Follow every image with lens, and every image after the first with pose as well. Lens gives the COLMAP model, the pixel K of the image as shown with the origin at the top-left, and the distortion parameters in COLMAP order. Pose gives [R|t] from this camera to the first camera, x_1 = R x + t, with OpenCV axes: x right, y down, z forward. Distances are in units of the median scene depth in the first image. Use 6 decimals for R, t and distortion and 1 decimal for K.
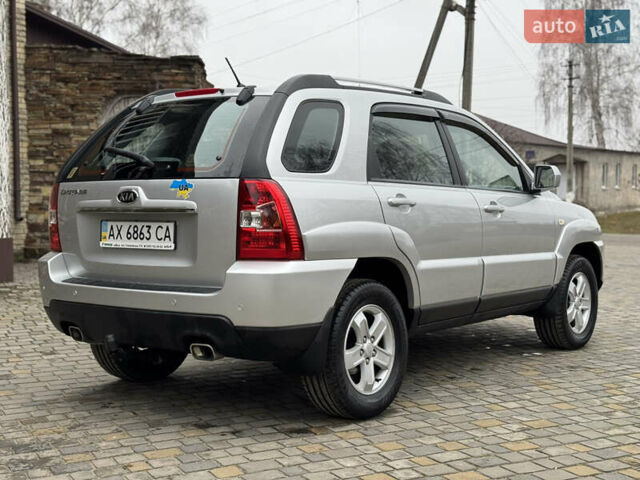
lens RADIAL K [[897.7, 0, 318.2], [0, 897.7, 235.7], [0, 0, 1]] dist [0.117966, 0.000000]
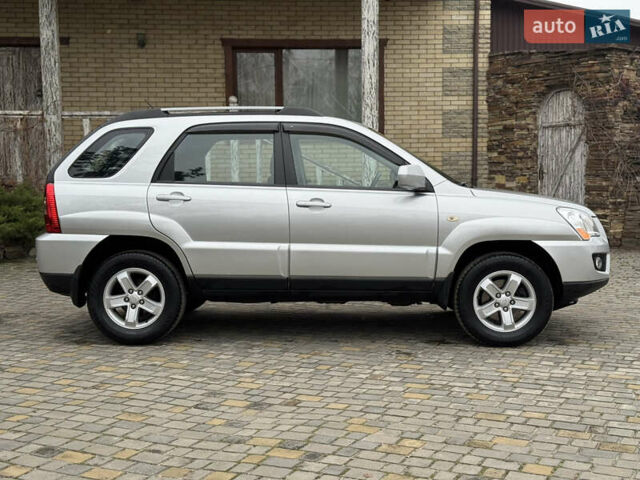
lens RADIAL K [[897.7, 0, 314.3], [0, 897.7, 237.6], [0, 0, 1]] dist [0.117966, 0.000000]
pose [[0.581414, 0.054293, -0.811794, 1.339080], [-0.033210, 0.998523, 0.042996, -0.043160], [0.812930, 0.001961, 0.582358, 0.361560]]
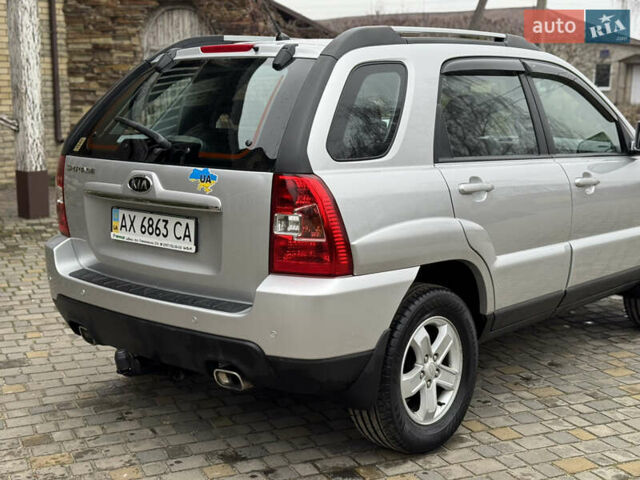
lens RADIAL K [[897.7, 0, 317.4], [0, 897.7, 238.1], [0, 0, 1]] dist [0.117966, 0.000000]
pose [[0.997790, 0.019159, -0.063626, 0.002635], [-0.011518, 0.992904, 0.118356, -0.085890], [0.065442, -0.117362, 0.990931, 0.176645]]
